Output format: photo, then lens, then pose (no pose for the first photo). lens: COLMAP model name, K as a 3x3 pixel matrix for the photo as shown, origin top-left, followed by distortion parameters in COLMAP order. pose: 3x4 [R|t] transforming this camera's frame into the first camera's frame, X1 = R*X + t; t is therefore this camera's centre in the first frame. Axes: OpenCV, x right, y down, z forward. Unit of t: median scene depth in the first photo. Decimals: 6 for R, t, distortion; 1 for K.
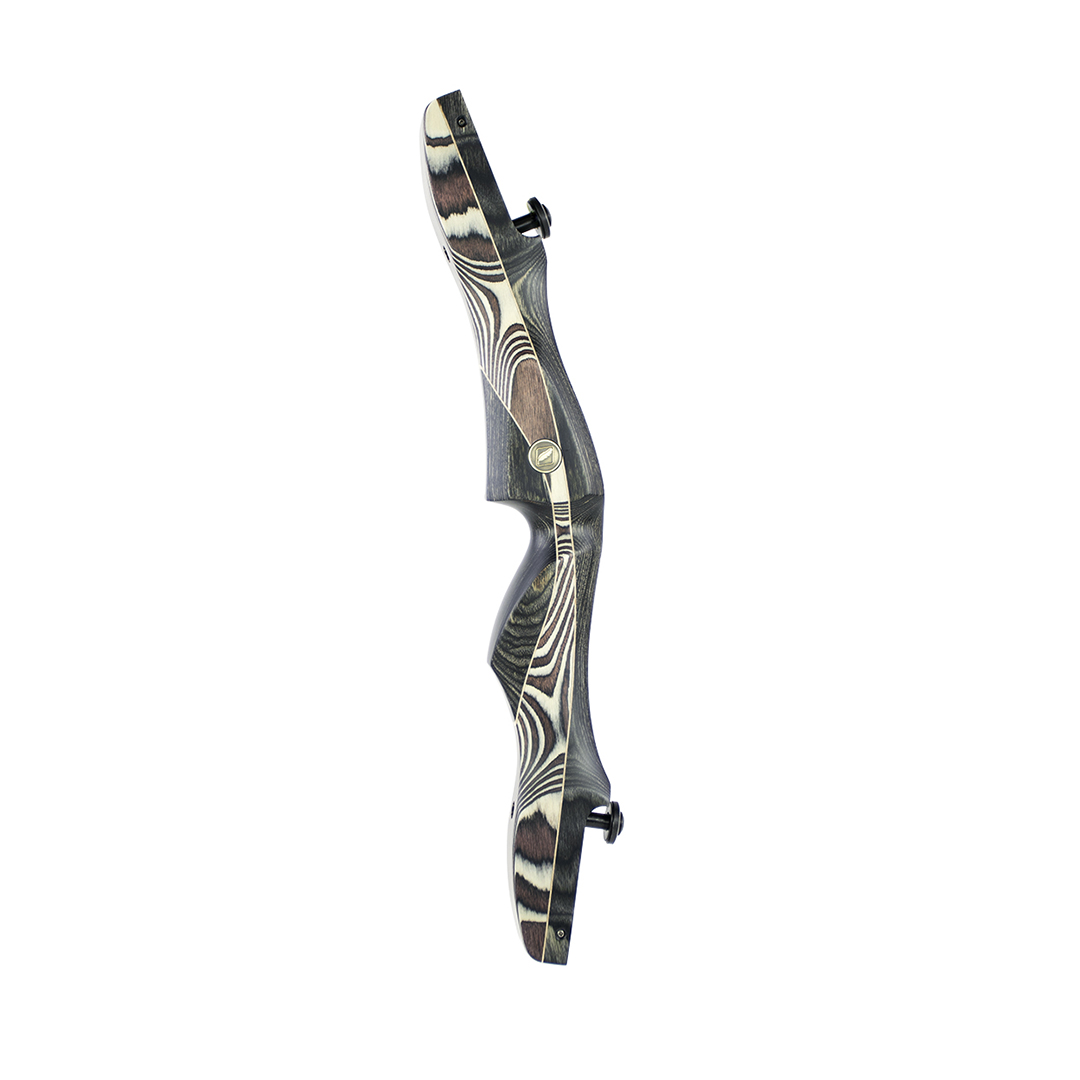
lens RADIAL K [[1942.0, 0, 540.5], [0, 1942.0, 537.6], [0, 0, 1]] dist [-0.026843, 0.000000]
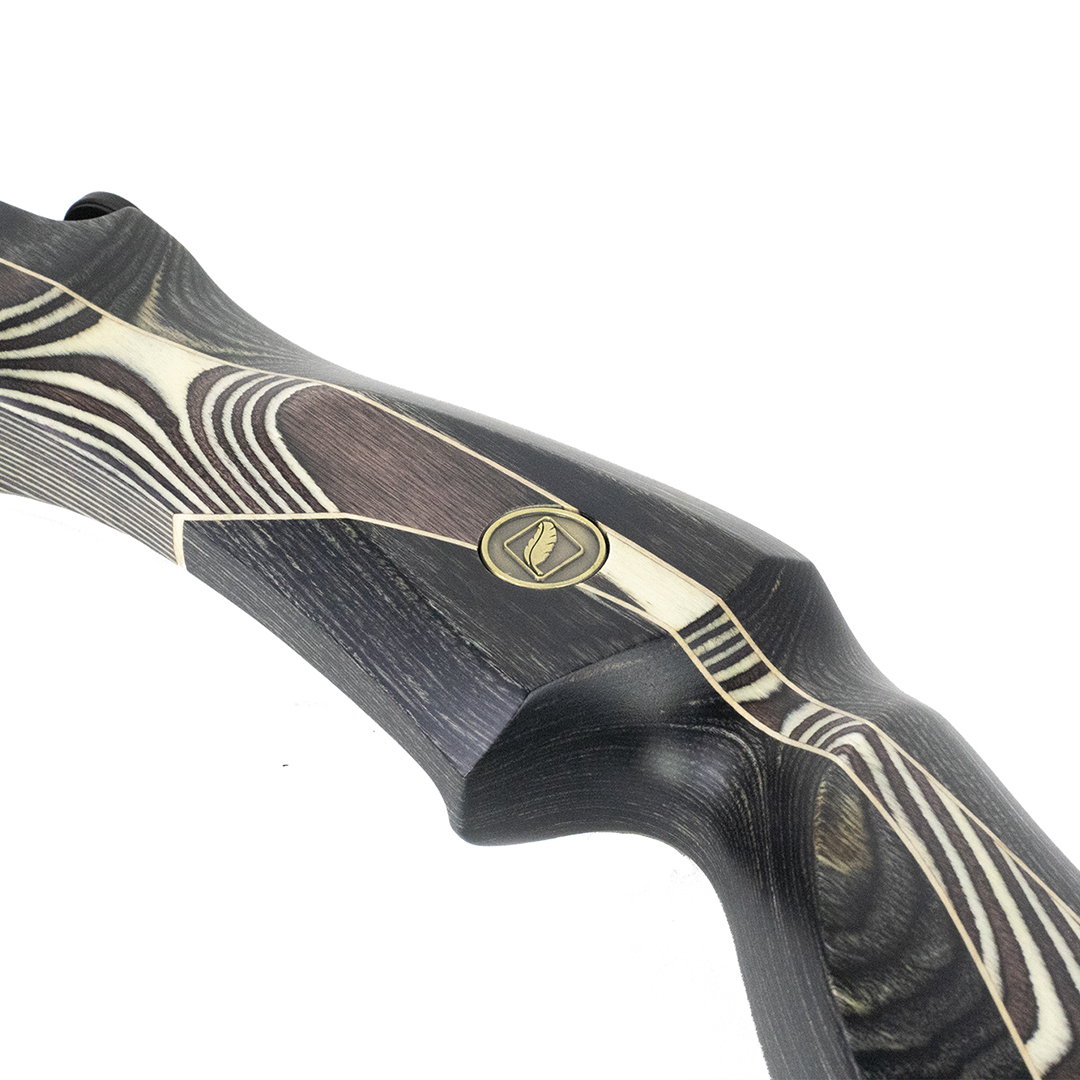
lens RADIAL K [[2580.8, 0, 539.3], [0, 2580.8, 541.0], [0, 0, 1]] dist [-0.224775, 0.000000]
pose [[0.803222, -0.482686, 0.349069, -0.120391], [0.582904, 0.516185, -0.627516, 0.177919], [0.122709, 0.707508, 0.695970, 0.752009]]
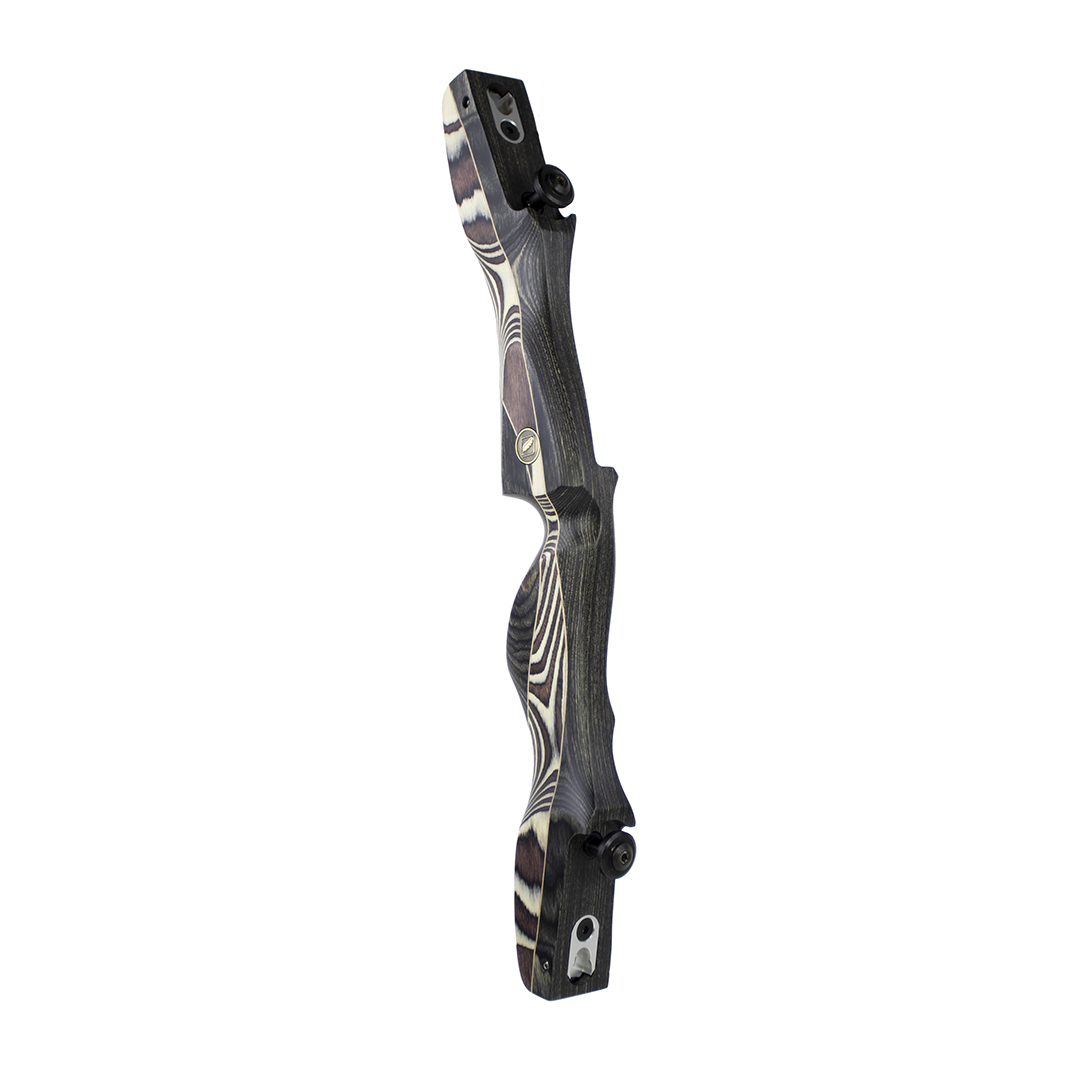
lens RADIAL K [[1942.0, 0, 539.9], [0, 1942.0, 542.3], [0, 0, 1]] dist [-0.026843, 0.000000]
pose [[0.559402, -0.000660, -0.828896, 0.770223], [0.005749, 0.999979, 0.003084, 0.001102], [0.828877, -0.006490, 0.559394, 0.485789]]
